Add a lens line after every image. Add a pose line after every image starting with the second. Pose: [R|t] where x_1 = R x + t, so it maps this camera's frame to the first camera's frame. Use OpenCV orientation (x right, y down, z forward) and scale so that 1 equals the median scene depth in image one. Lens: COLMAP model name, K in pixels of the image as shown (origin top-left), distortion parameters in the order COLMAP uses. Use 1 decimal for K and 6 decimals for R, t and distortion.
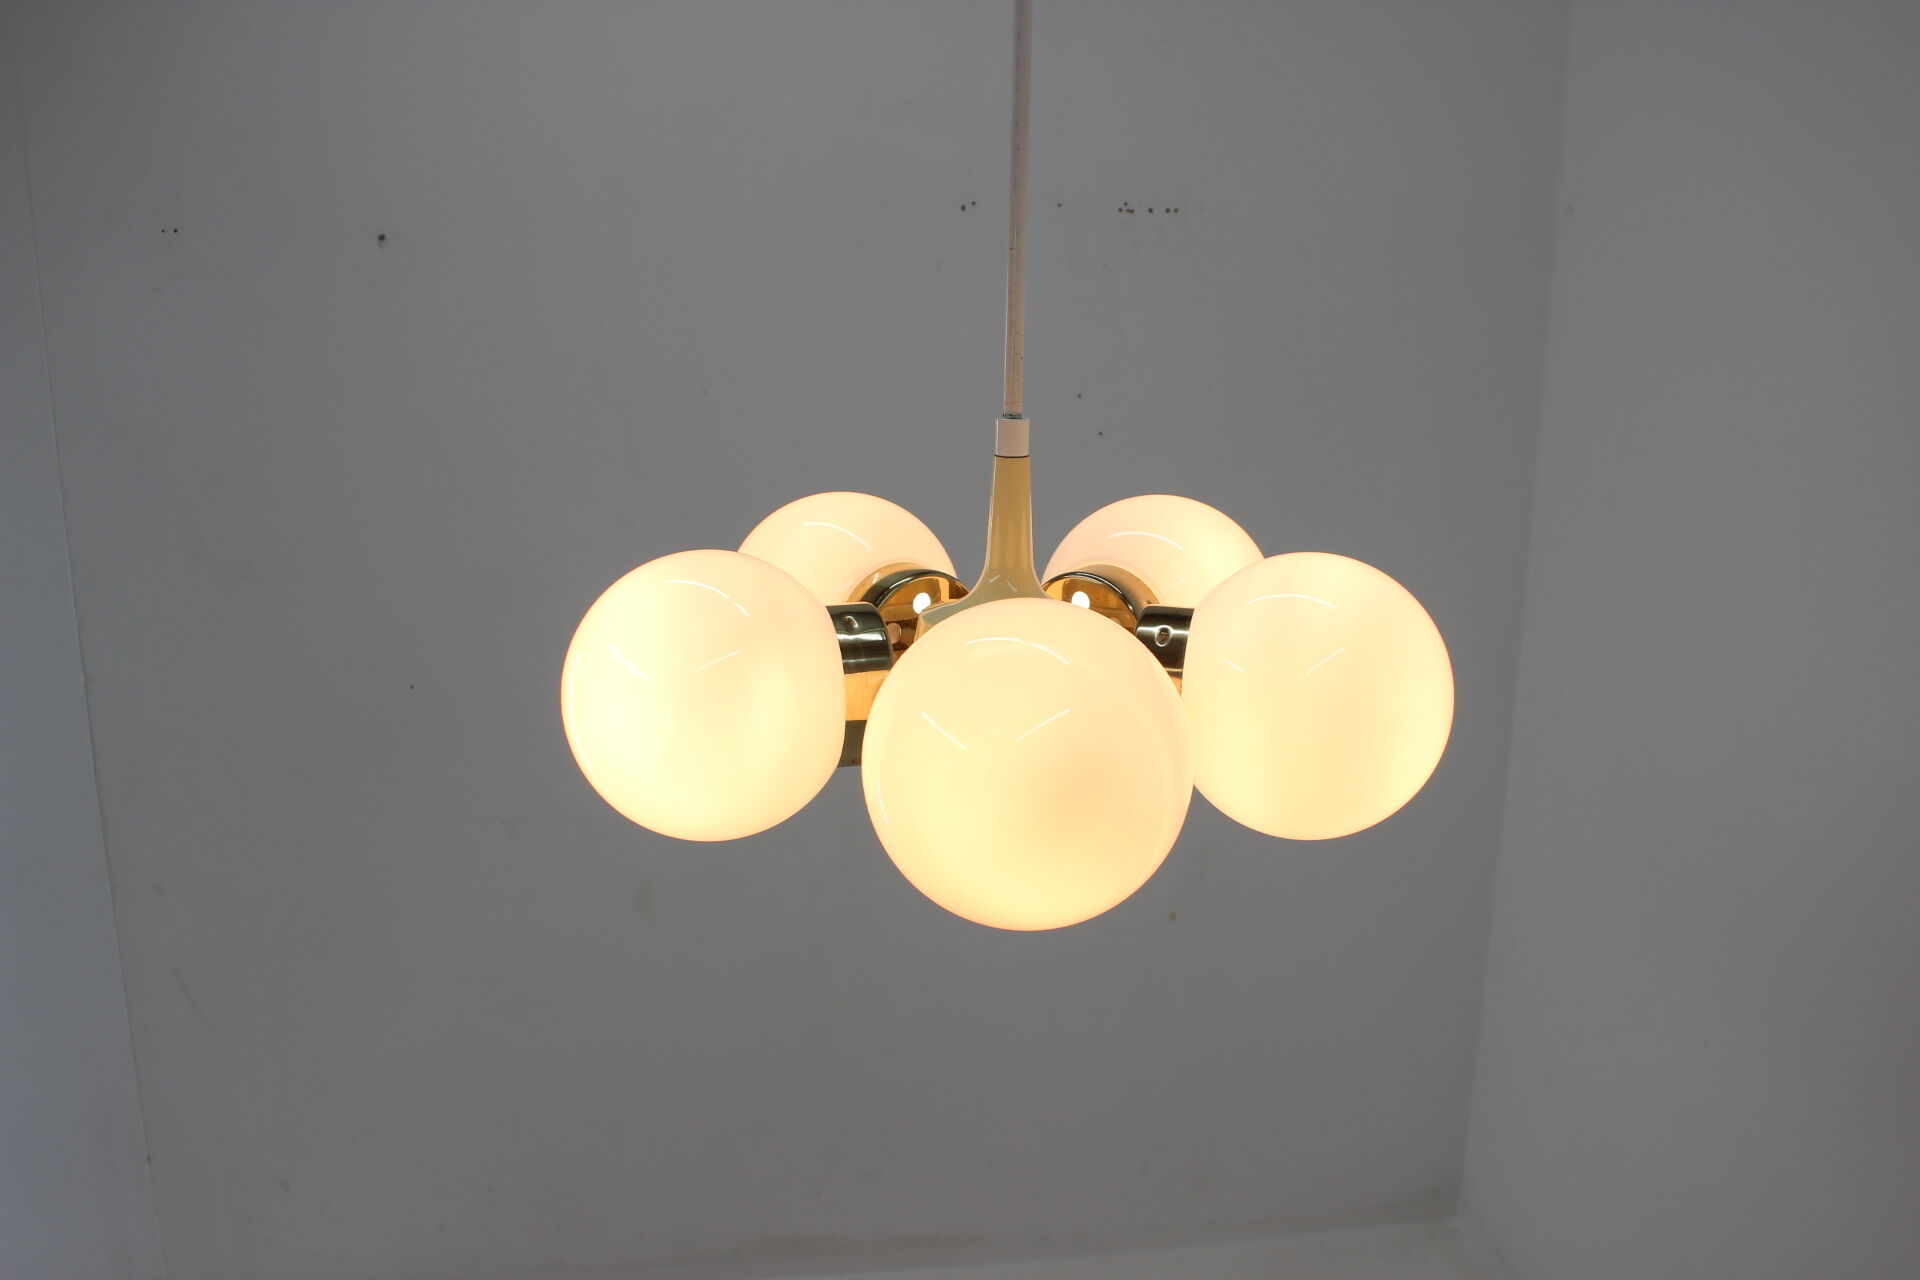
lens RADIAL K [[1985.5, 0, 960.0], [0, 1985.5, 640.0], [0, 0, 1]] dist [-0.102551, 0.013082]
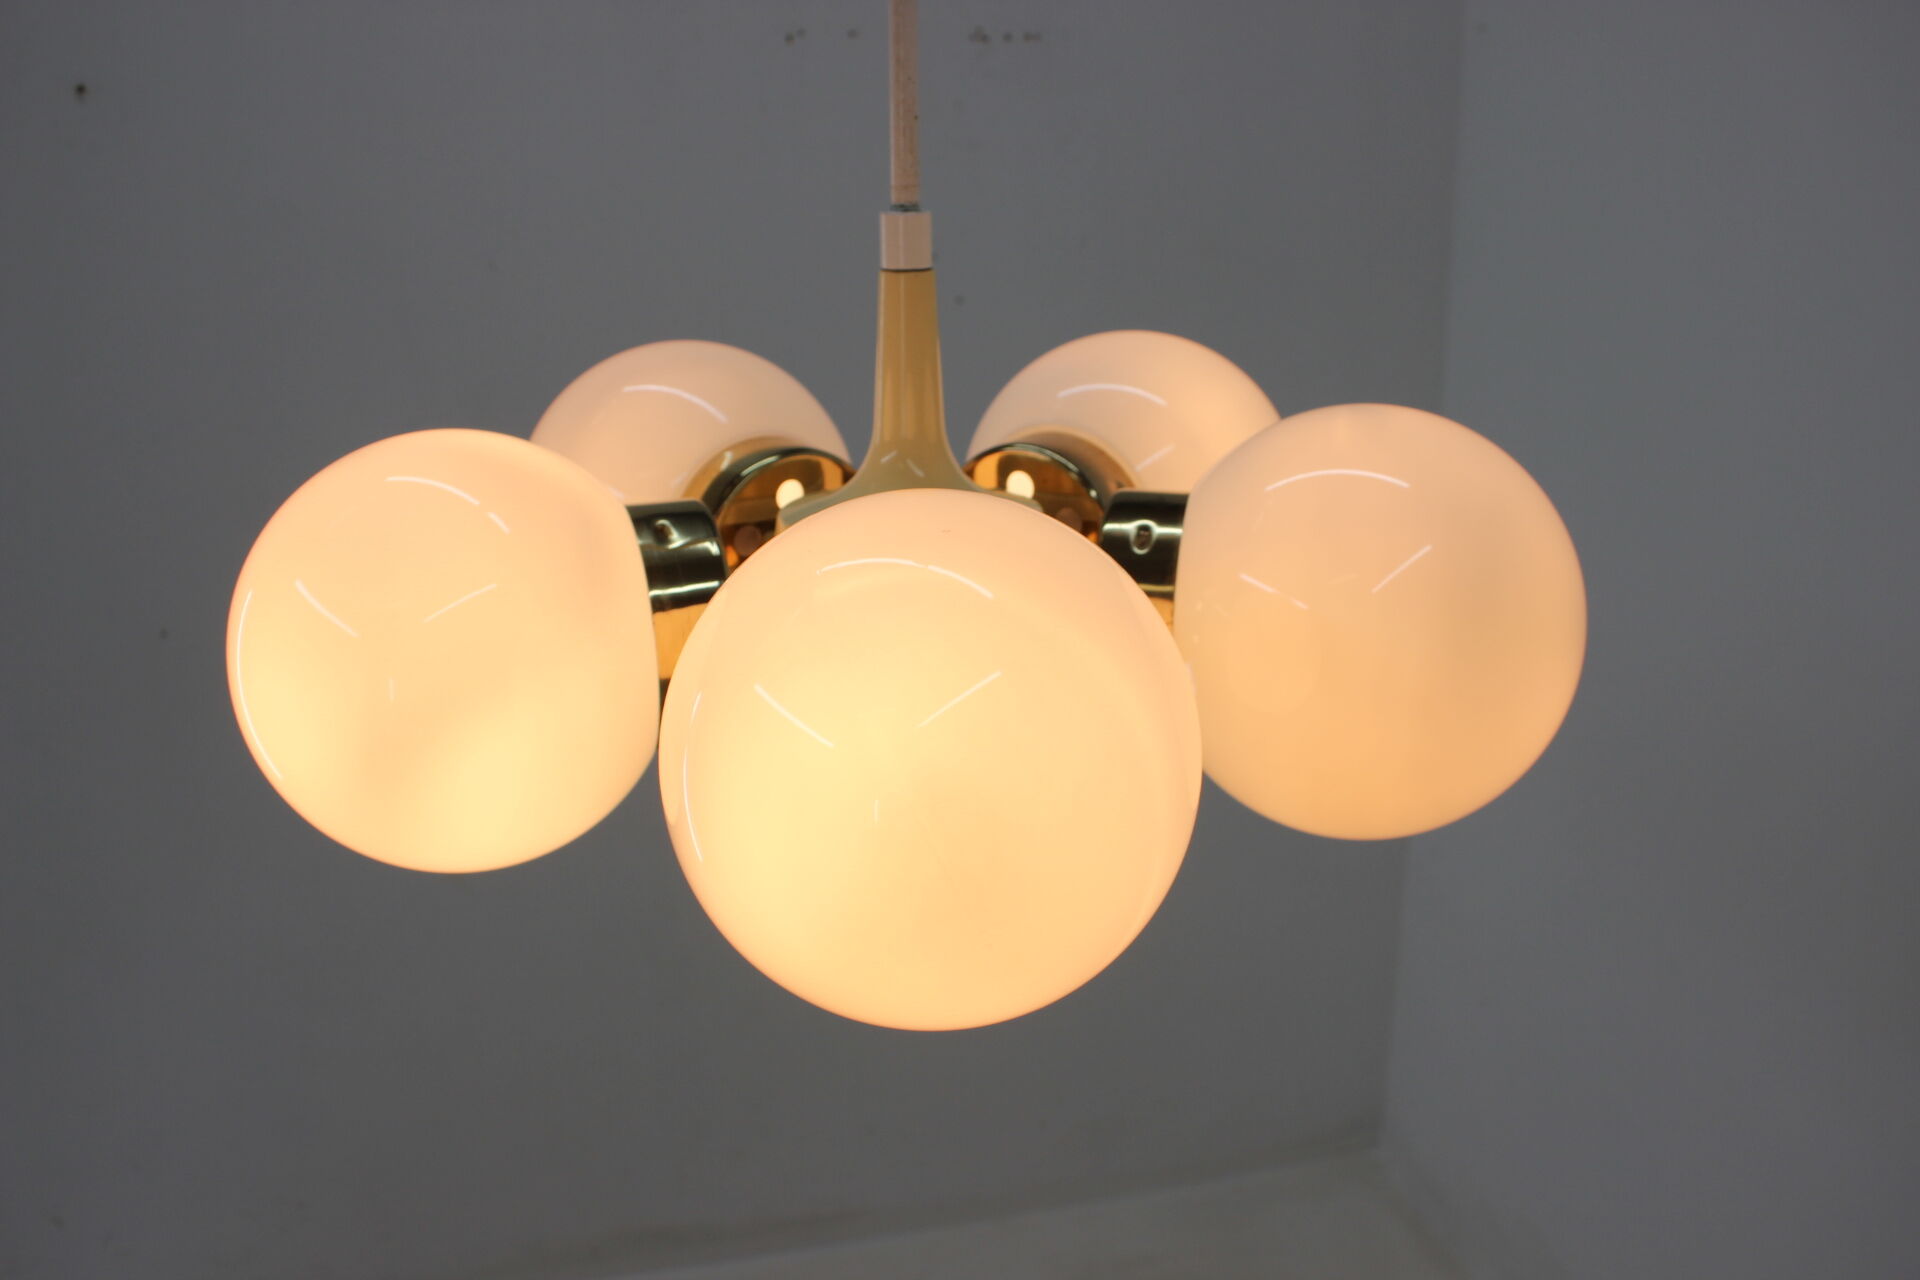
lens RADIAL K [[1985.5, 0, 960.0], [0, 1985.5, 640.0], [0, 0, 1]] dist [-0.102551, 0.013082]
pose [[0.998673, -0.029645, 0.042113, 0.012471], [0.027088, 0.997828, 0.060050, -0.008971], [-0.043801, -0.058829, 0.997307, 0.338856]]
